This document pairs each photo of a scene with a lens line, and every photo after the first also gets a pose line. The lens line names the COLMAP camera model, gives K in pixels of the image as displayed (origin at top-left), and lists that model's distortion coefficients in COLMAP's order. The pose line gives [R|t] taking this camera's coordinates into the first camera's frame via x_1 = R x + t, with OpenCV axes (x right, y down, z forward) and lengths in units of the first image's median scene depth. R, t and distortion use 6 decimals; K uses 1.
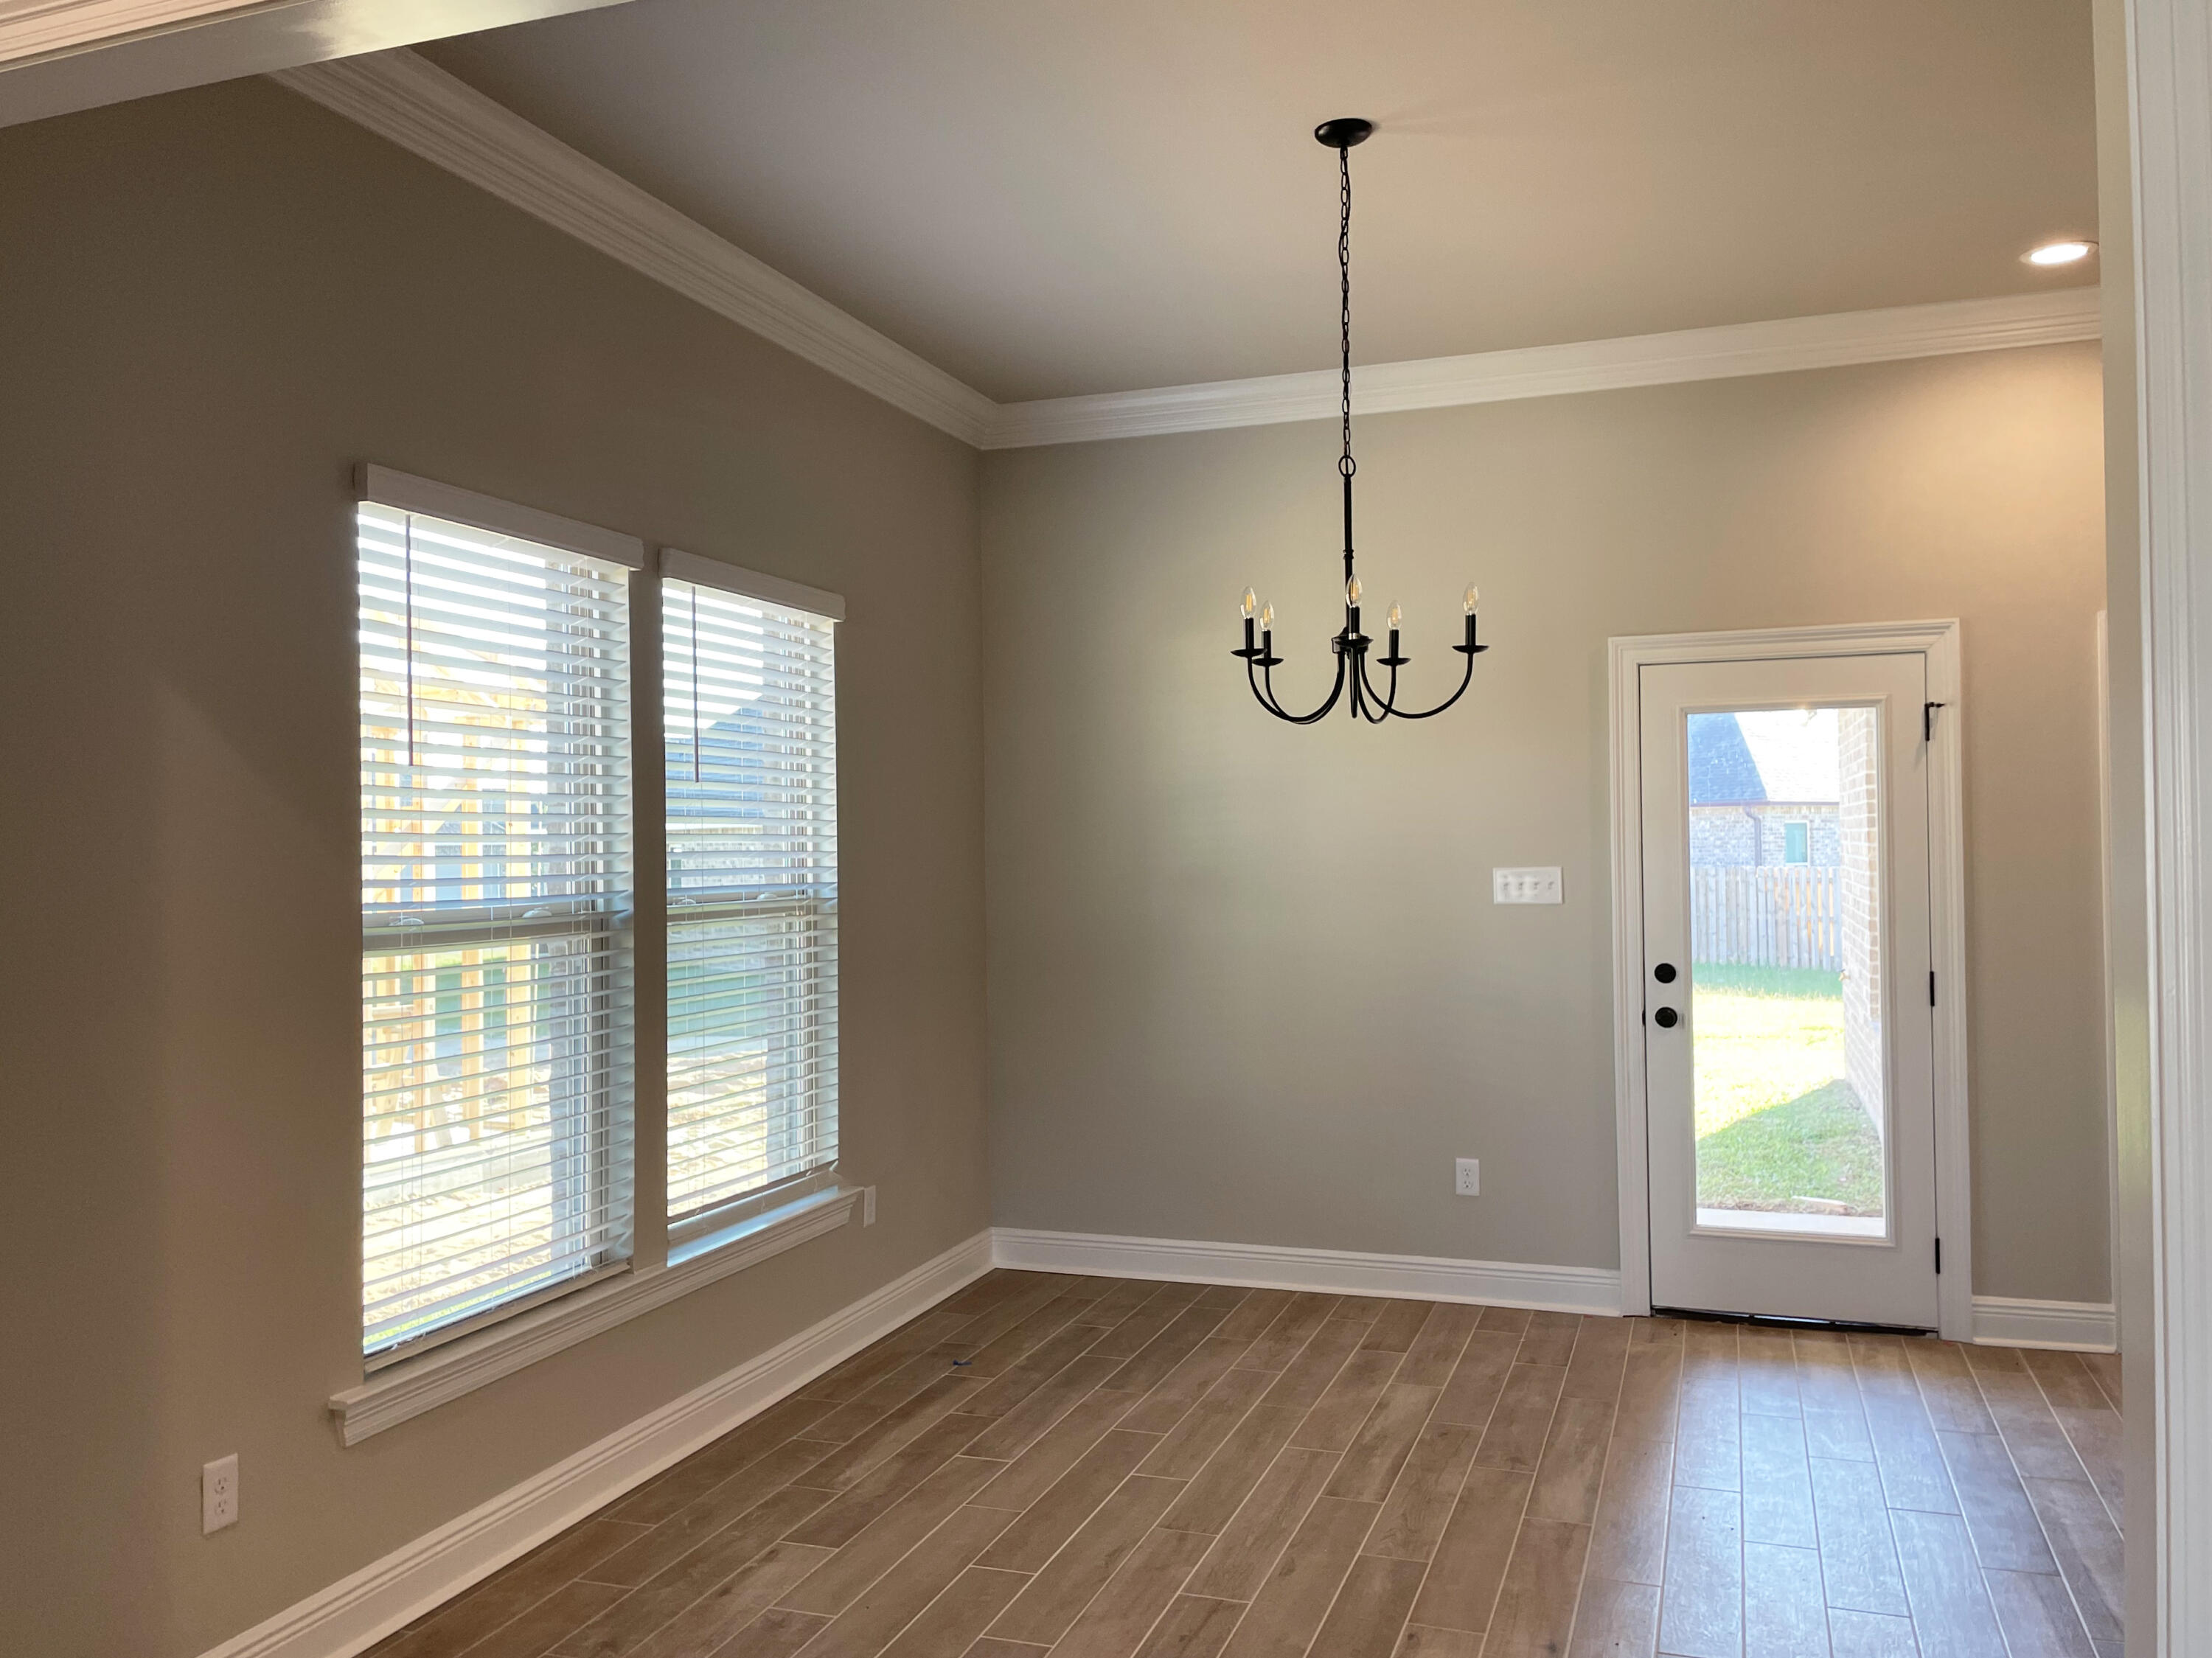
lens RADIAL K [[1728.1, 0, 1103.8], [0, 1728.1, 811.9], [0, 0, 1]] dist [0.078001, -0.001405]
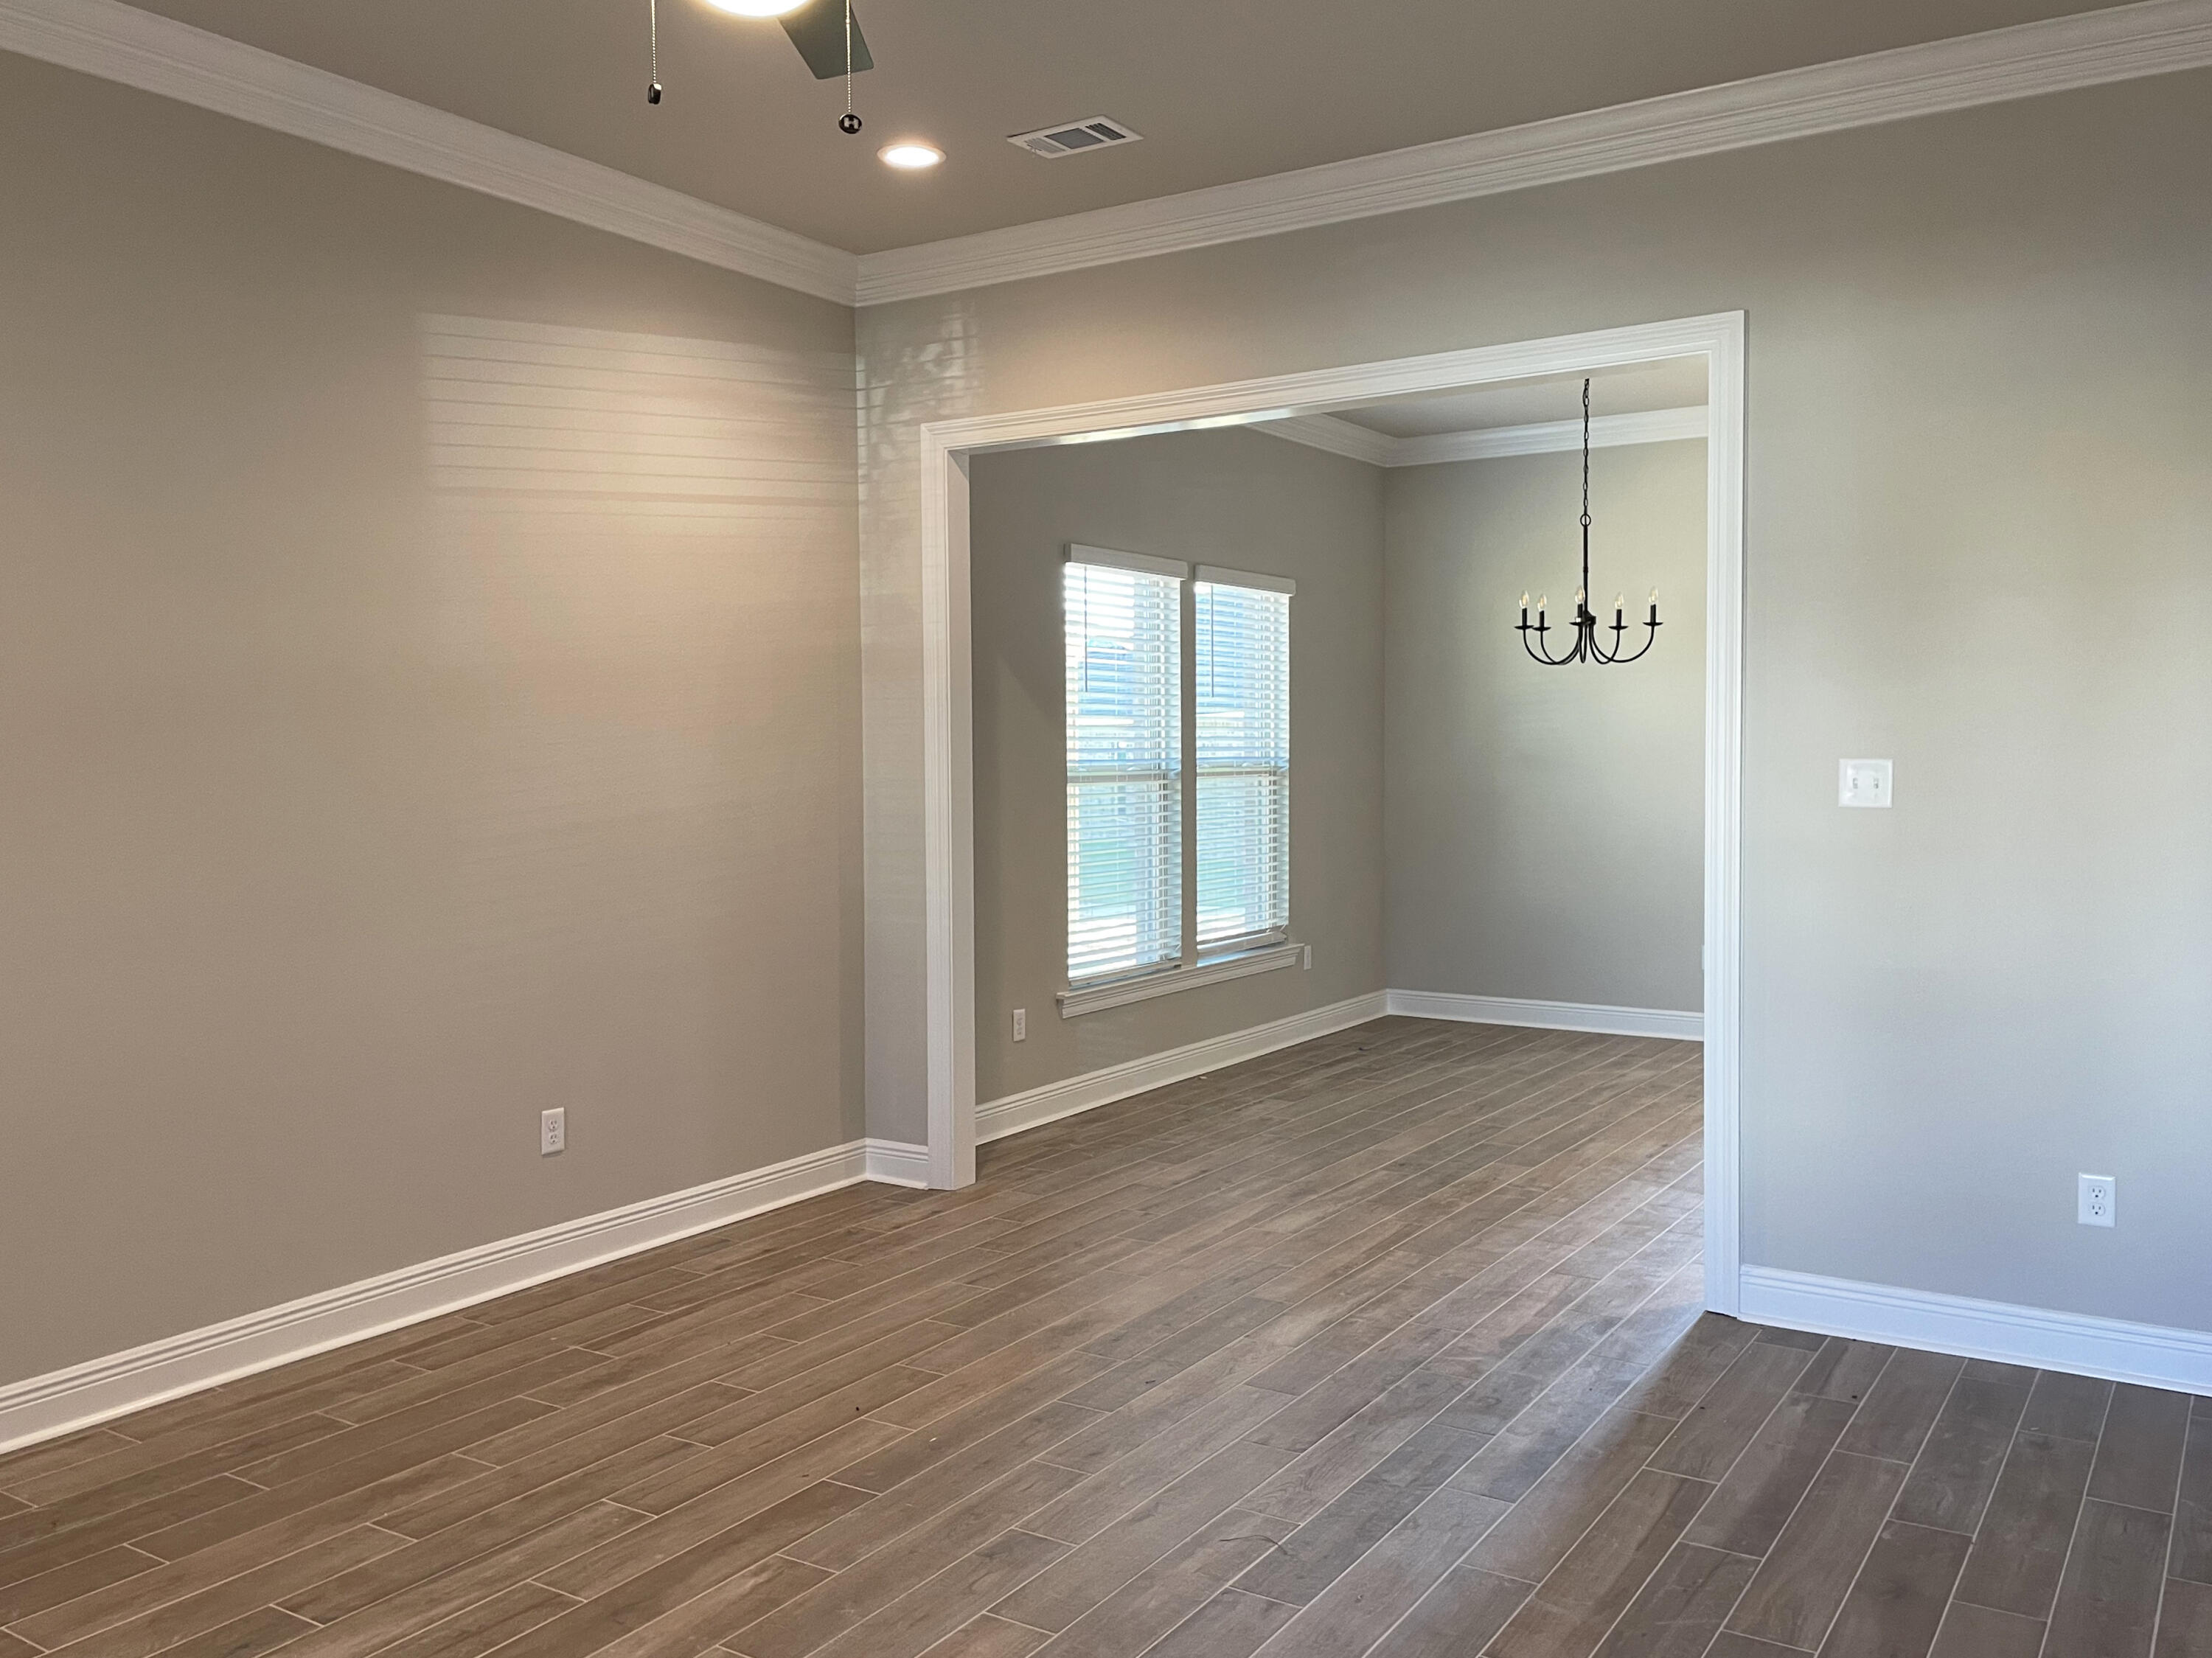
lens RADIAL K [[1728.1, 0, 1103.8], [0, 1728.1, 811.9], [0, 0, 1]] dist [0.078001, -0.001405]
pose [[0.970643, 0.016457, -0.239960, 0.083952], [-0.001467, 0.998043, 0.062513, -0.010881], [0.240519, -0.060326, 0.968768, -0.764876]]
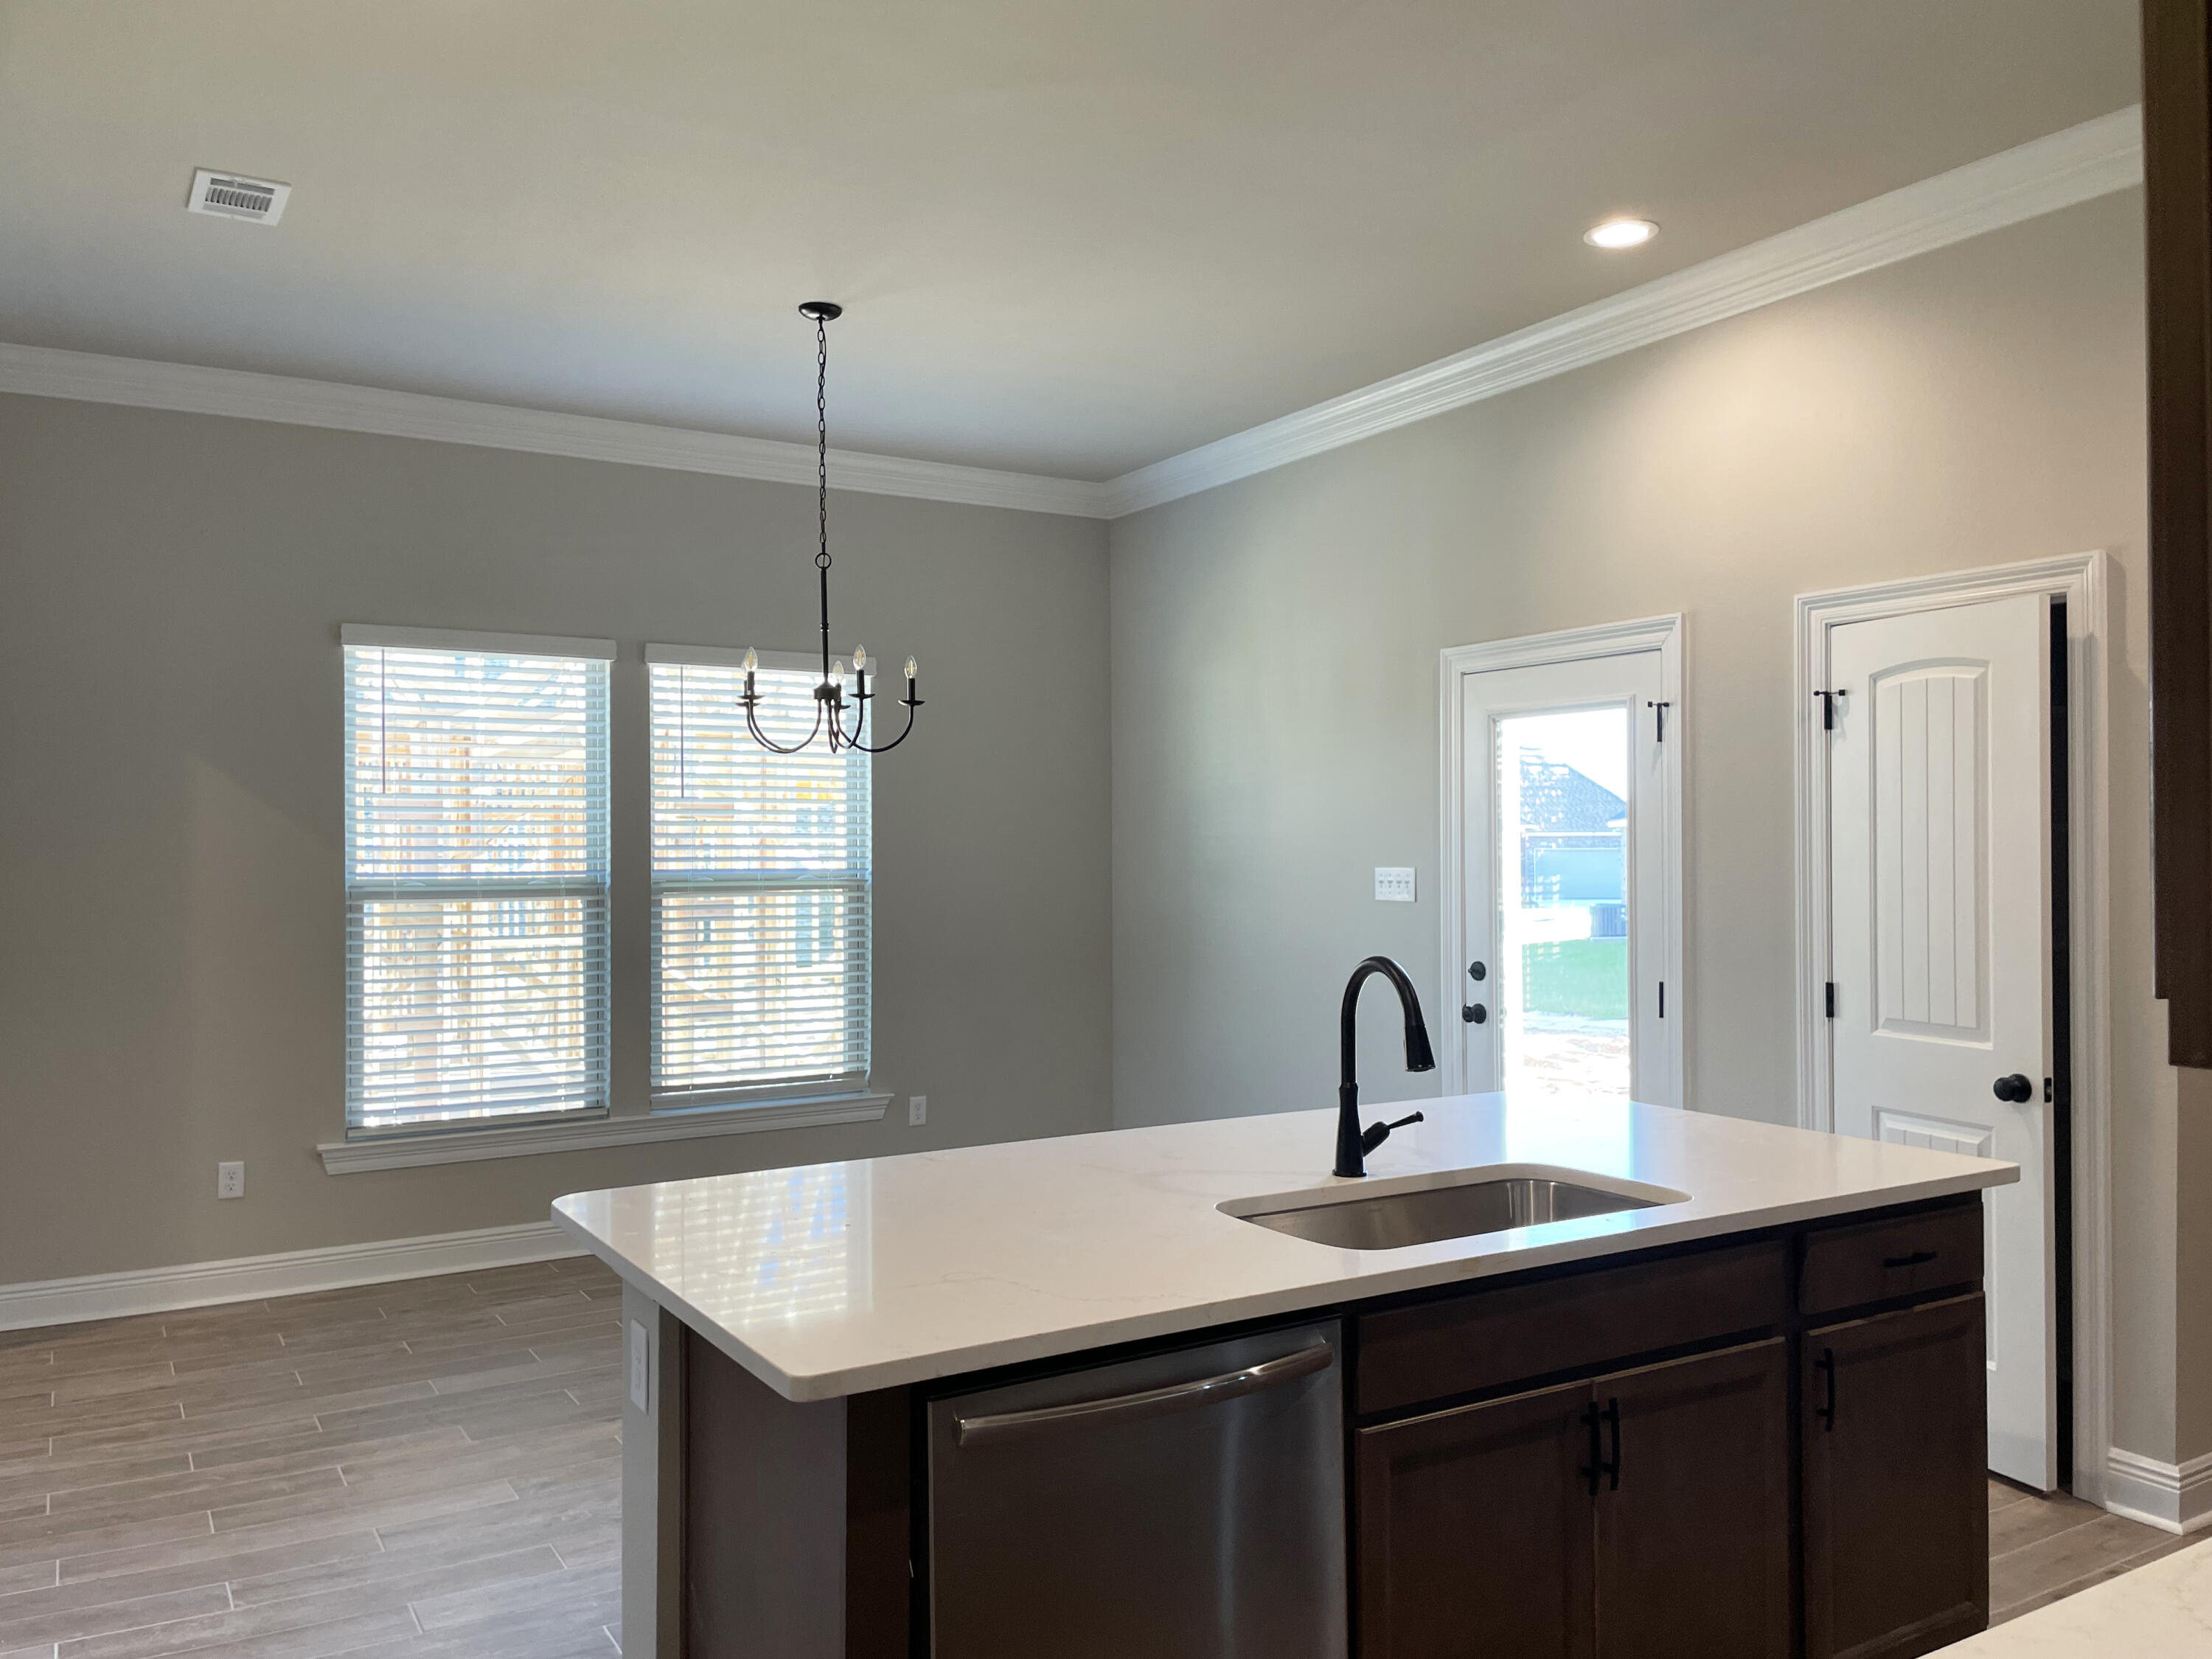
lens RADIAL K [[1679.9, 0, 1142.4], [0, 1679.9, 826.8], [0, 0, 1]] dist [0.067121, -0.003661]
pose [[0.787028, 0.003481, -0.616907, 1.021621], [0.004781, 0.999920, 0.011741, -0.007704], [0.616898, -0.012190, 0.786948, 0.118512]]
